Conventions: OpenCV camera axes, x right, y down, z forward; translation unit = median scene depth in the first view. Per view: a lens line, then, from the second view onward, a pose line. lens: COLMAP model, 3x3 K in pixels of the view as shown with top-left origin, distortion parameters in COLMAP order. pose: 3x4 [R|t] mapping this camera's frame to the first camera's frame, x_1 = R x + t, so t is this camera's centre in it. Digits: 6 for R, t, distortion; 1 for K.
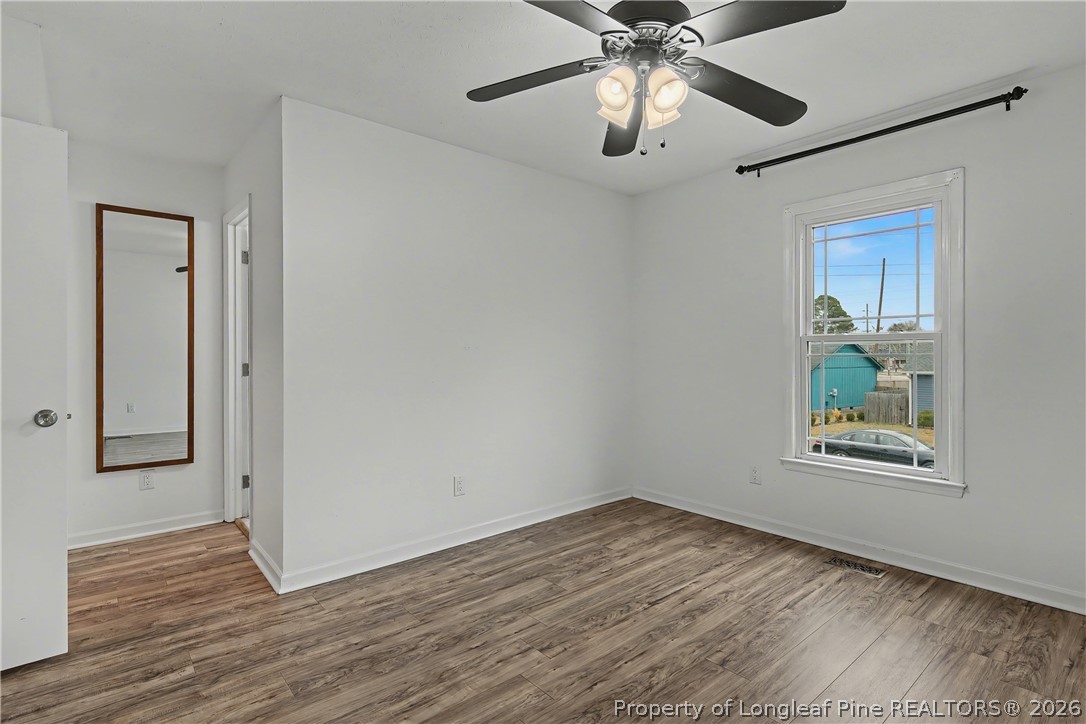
lens RADIAL K [[524.2, 0, 541.5], [0, 524.2, 355.3], [0, 0, 1]] dist [-0.000403, -0.001173]
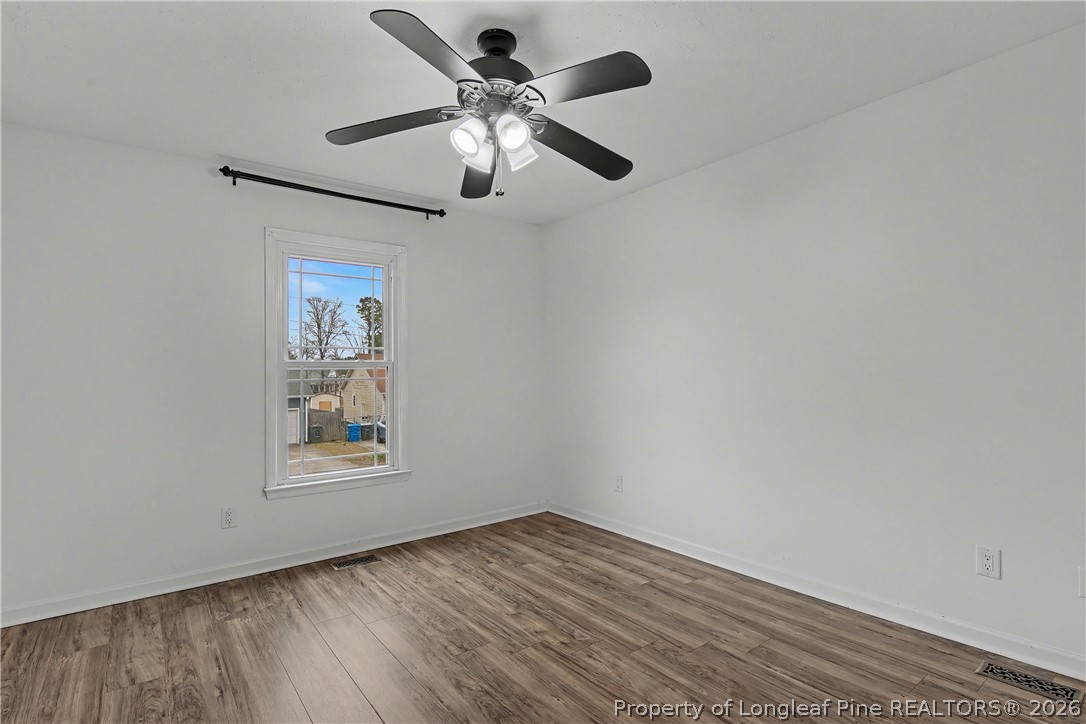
lens RADIAL K [[524.2, 0, 541.5], [0, 524.2, 355.3], [0, 0, 1]] dist [-0.000403, -0.001173]
pose [[0.066631, 0.036798, 0.997099, -0.529416], [0.016703, 0.999139, -0.037989, -0.003107], [-0.997638, 0.019186, 0.065959, 0.489642]]
